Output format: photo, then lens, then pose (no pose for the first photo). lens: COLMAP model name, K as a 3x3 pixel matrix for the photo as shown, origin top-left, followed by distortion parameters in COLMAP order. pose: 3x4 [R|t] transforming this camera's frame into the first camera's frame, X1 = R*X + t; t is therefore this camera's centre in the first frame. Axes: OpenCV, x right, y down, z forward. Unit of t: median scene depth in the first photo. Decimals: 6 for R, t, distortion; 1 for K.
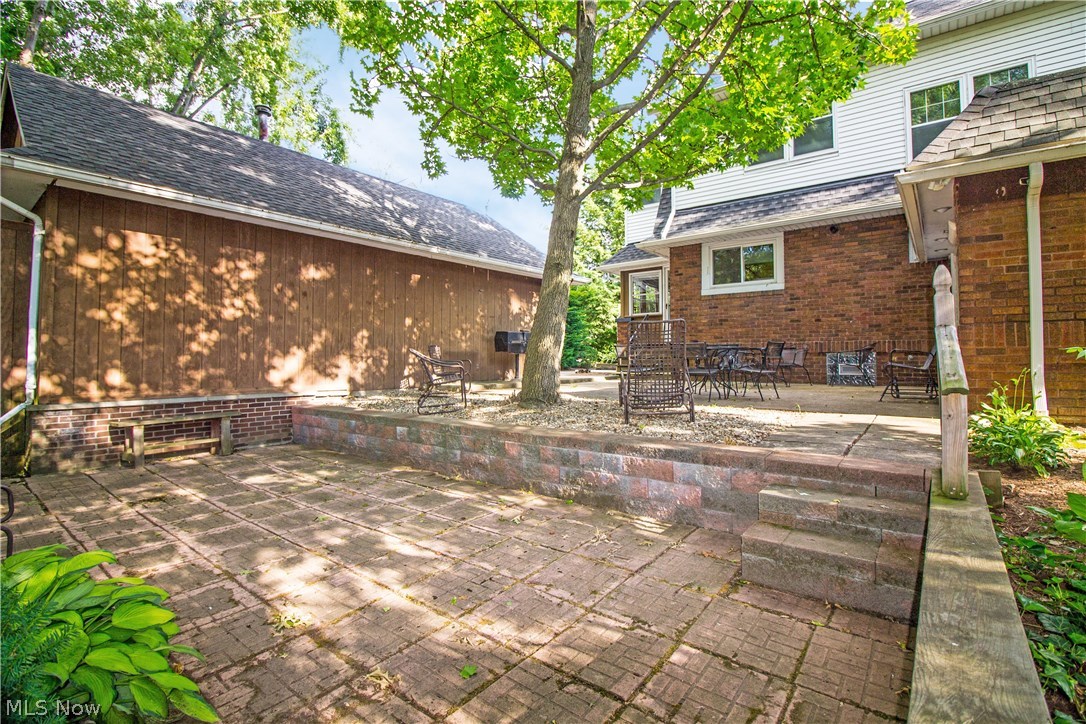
lens RADIAL K [[512.7, 0, 542.6], [0, 512.7, 359.2], [0, 0, 1]] dist [-0.005406, -0.008368]
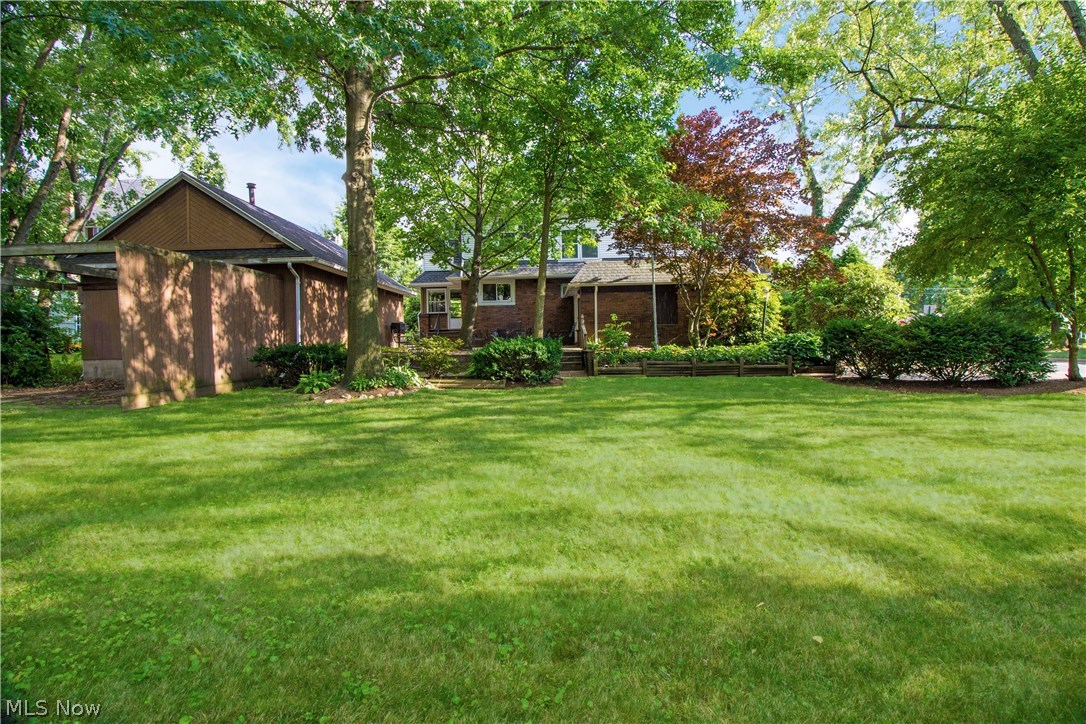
lens RADIAL K [[512.7, 0, 543.3], [0, 512.7, 359.0], [0, 0, 1]] dist [-0.005406, -0.008368]
pose [[0.789900, -0.026185, 0.612676, -0.724950], [0.018245, 0.999649, 0.019200, 0.053853], [-0.612964, -0.003988, 0.790101, -0.760767]]
